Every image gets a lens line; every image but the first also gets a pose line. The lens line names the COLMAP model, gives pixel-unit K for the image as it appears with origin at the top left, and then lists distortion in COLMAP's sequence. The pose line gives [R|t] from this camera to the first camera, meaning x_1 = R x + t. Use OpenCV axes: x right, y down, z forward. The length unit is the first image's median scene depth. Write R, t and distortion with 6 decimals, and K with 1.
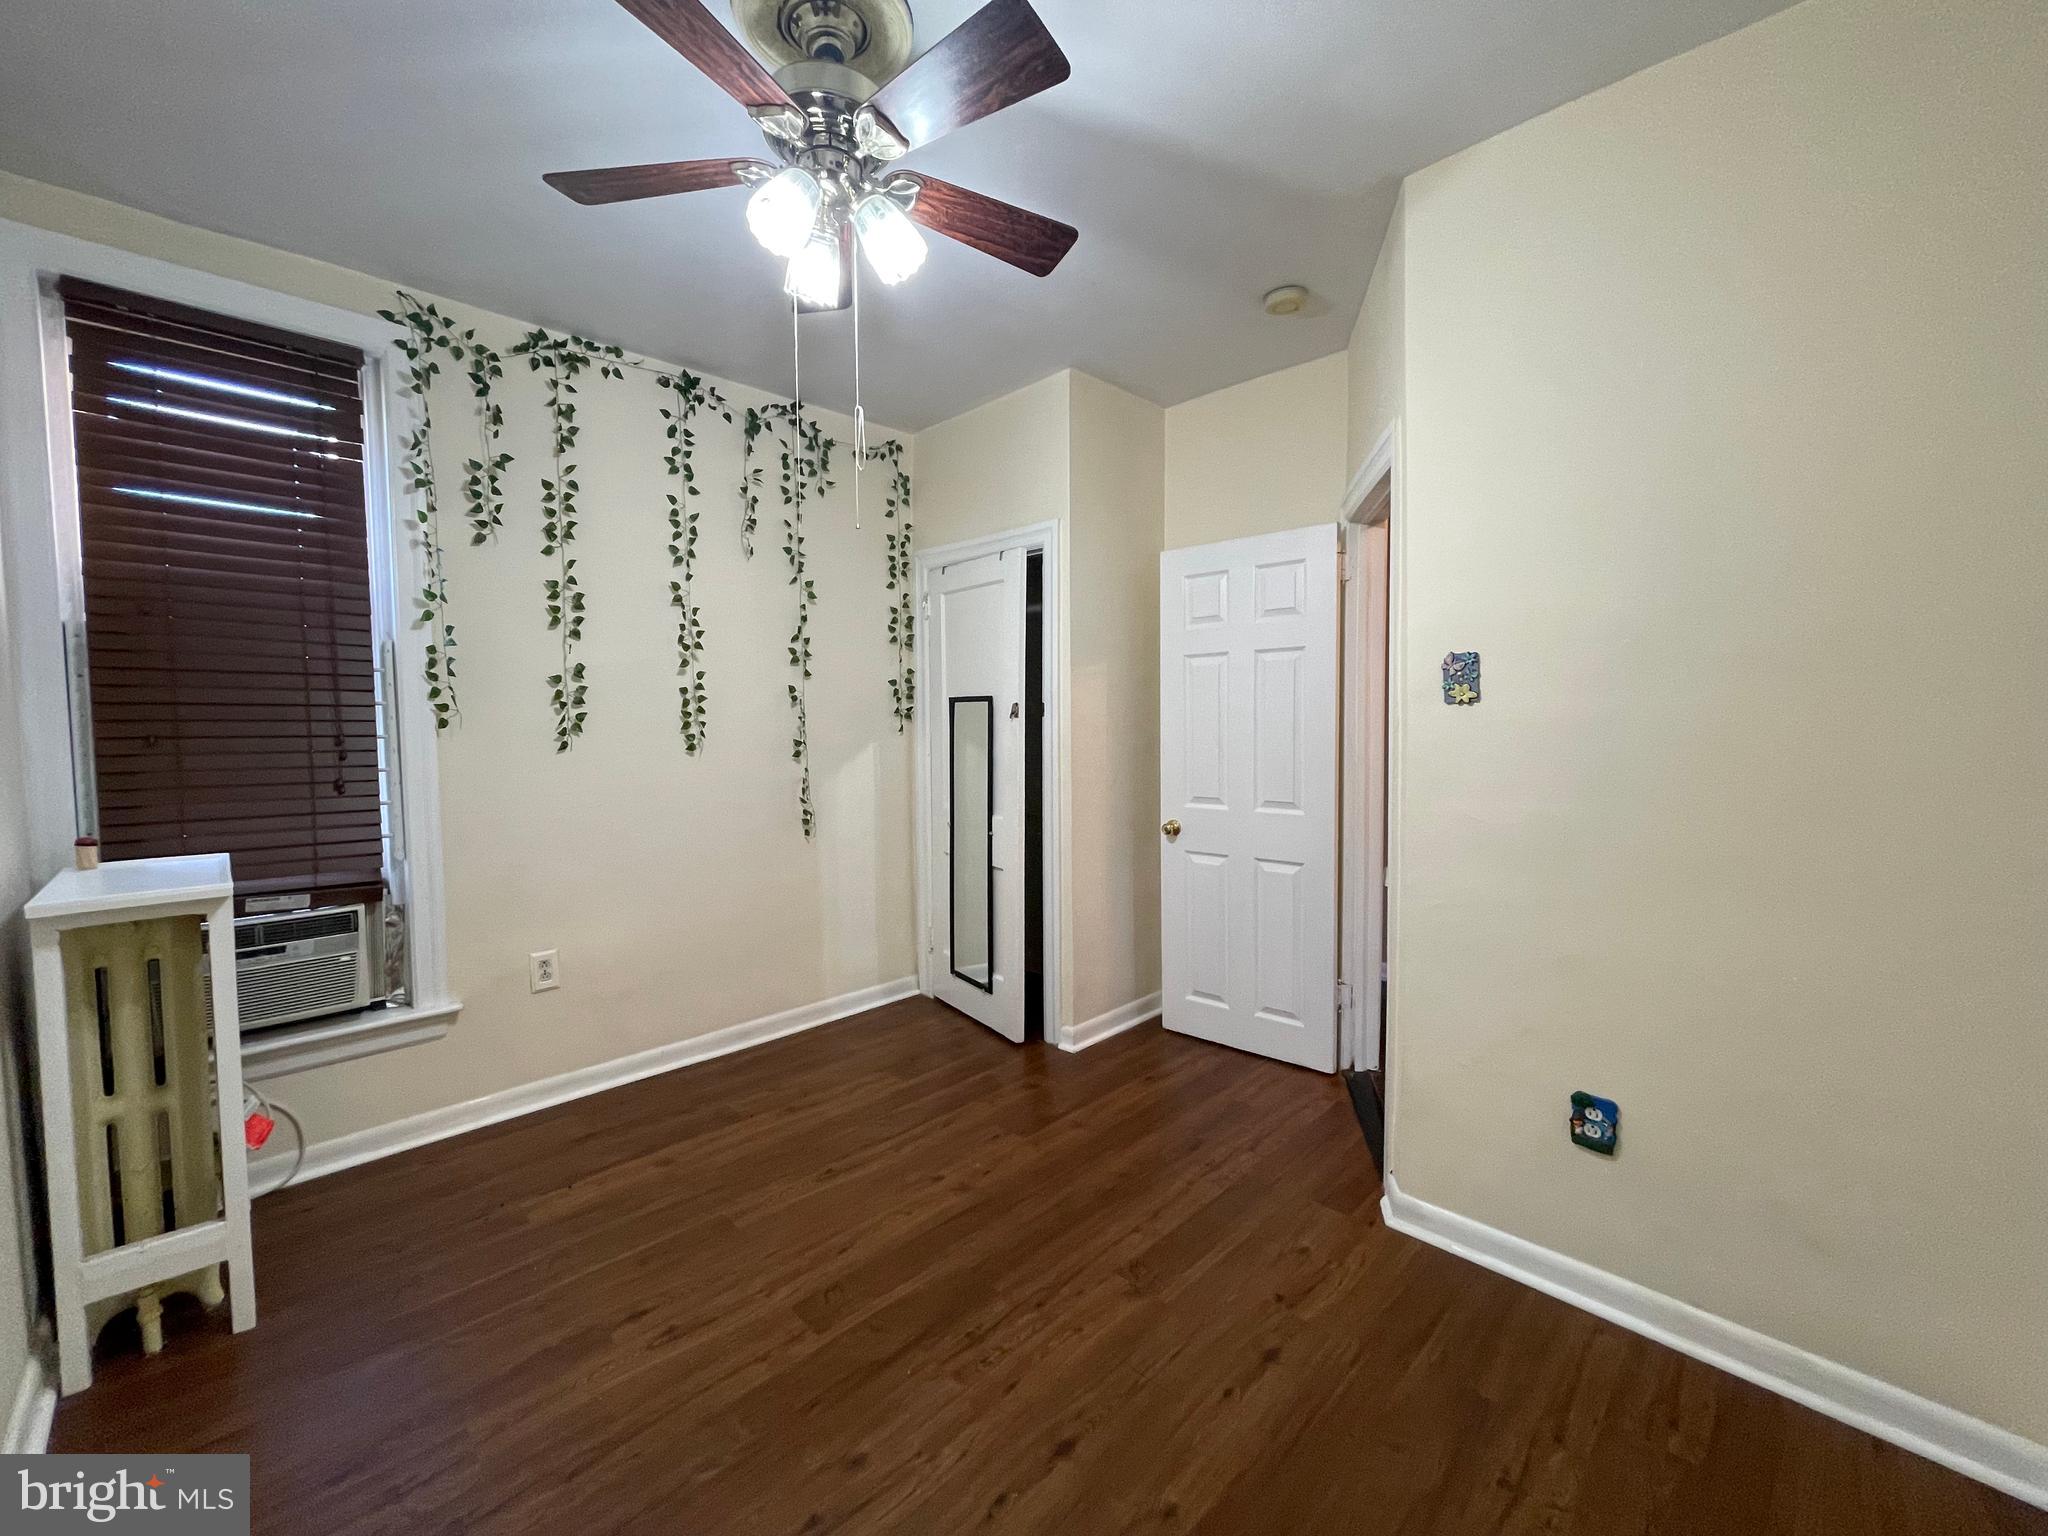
lens RADIAL K [[827.8, 0, 1022.5], [0, 827.8, 764.4], [0, 0, 1]] dist [-0.004609, 0.001069]
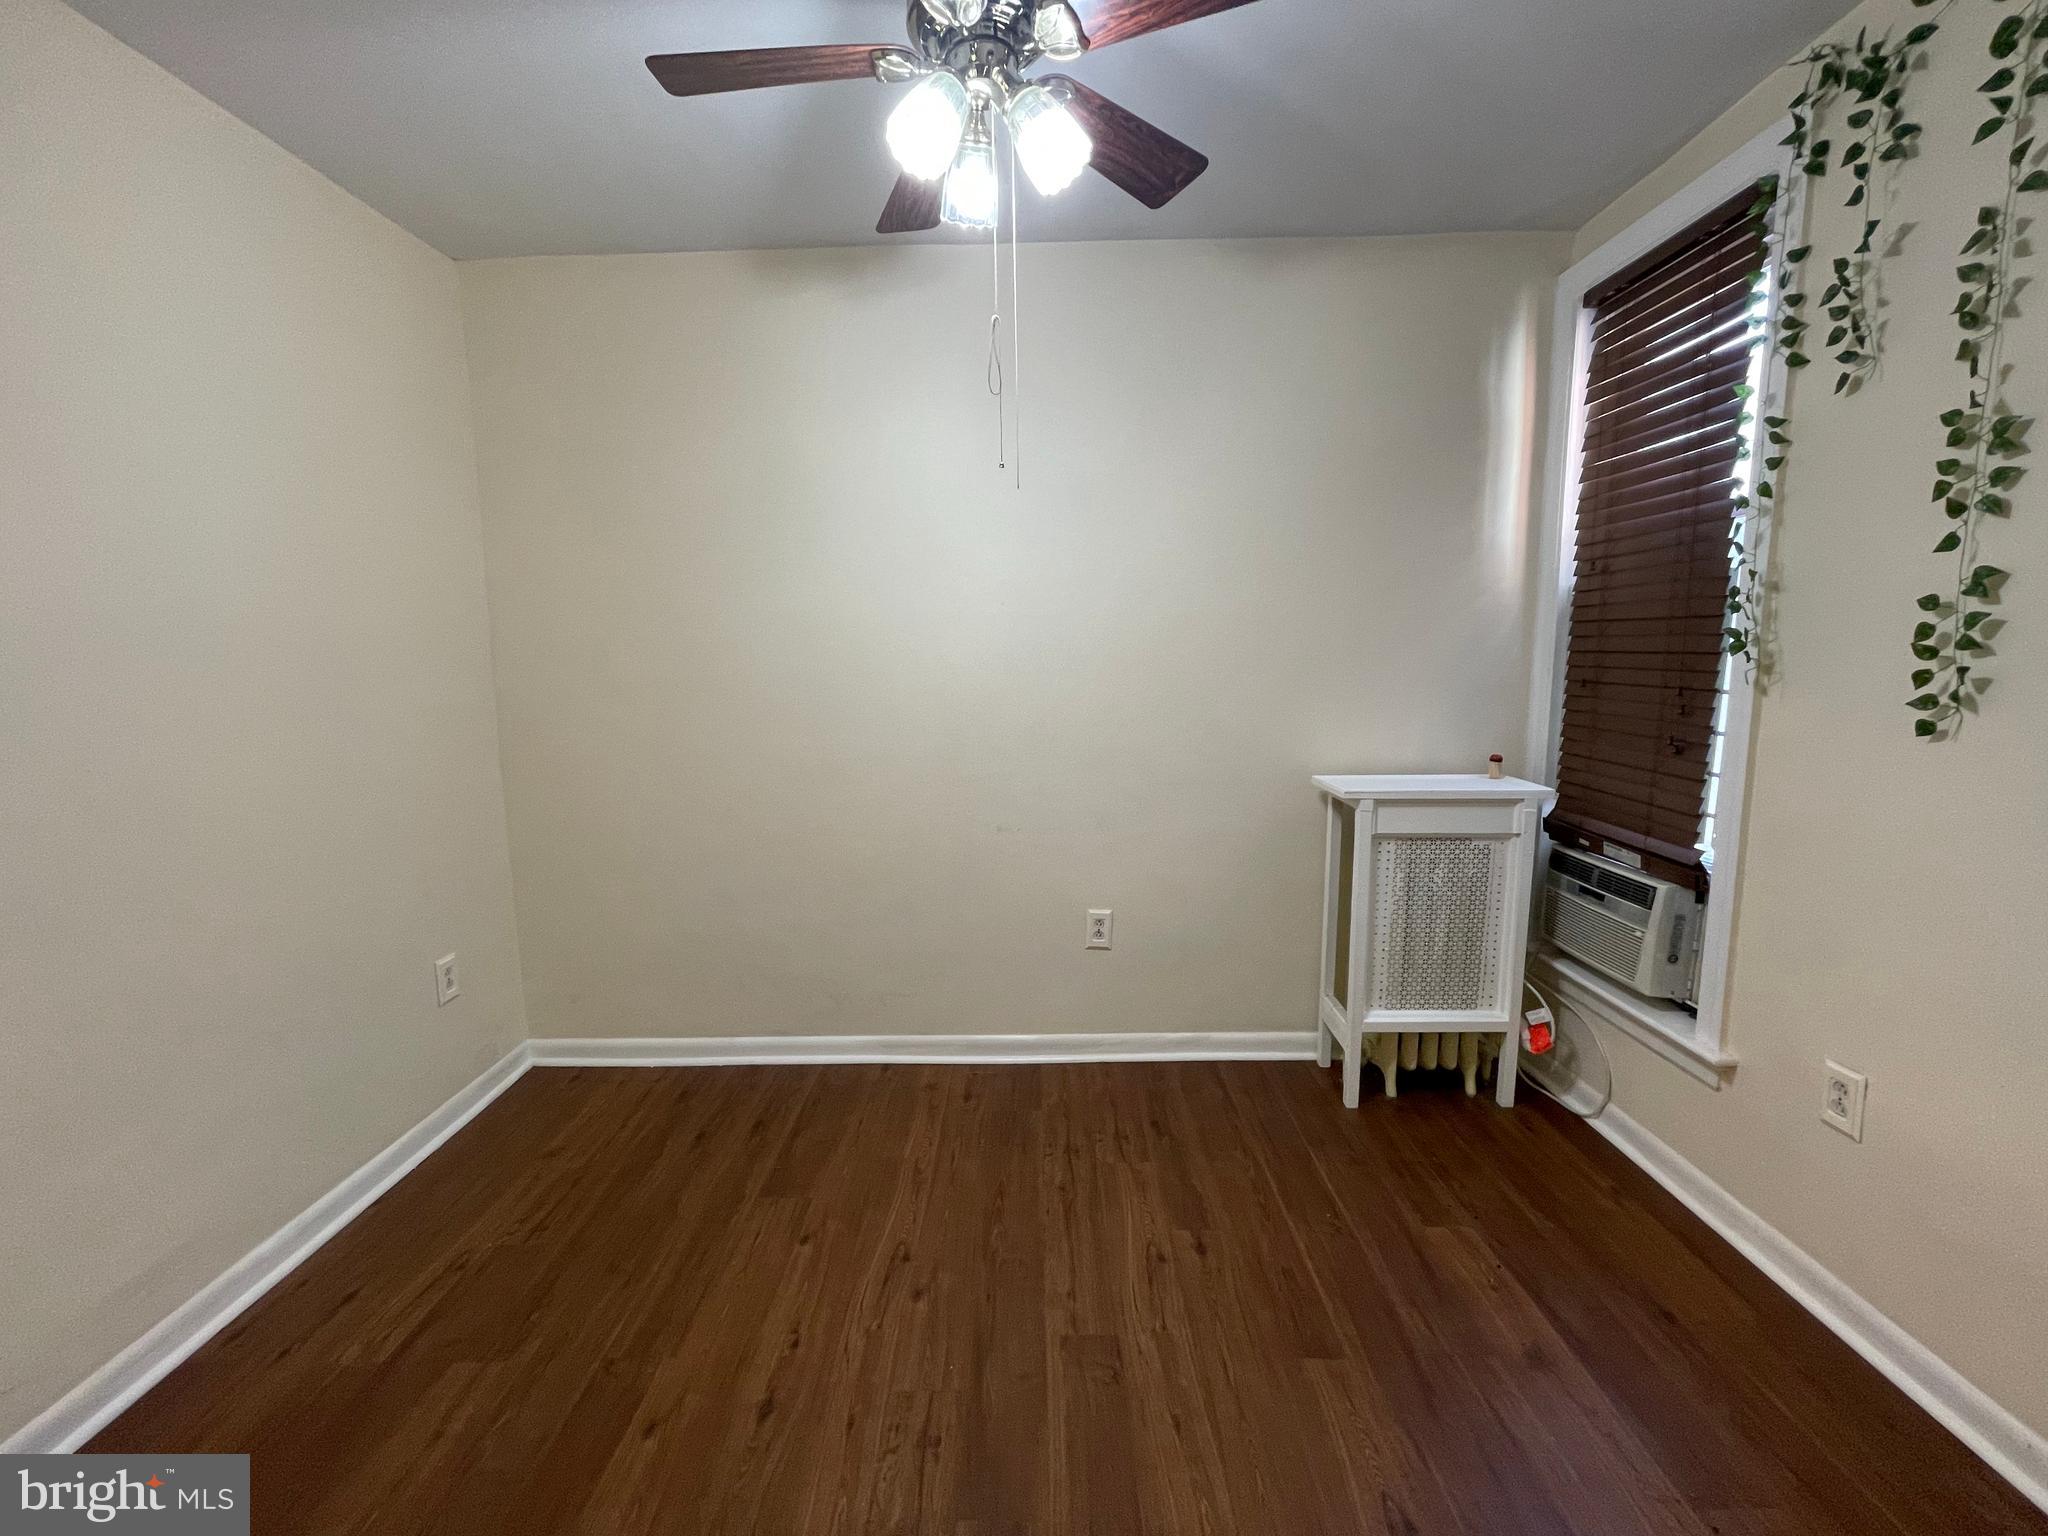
lens RADIAL K [[827.8, 0, 1019.8], [0, 827.8, 766.8], [0, 0, 1]] dist [-0.004609, 0.001069]
pose [[-0.724031, 0.112673, -0.680503, 0.300002], [-0.018808, 0.982977, 0.182766, -0.109253], [0.689511, 0.145127, -0.709586, 1.272441]]
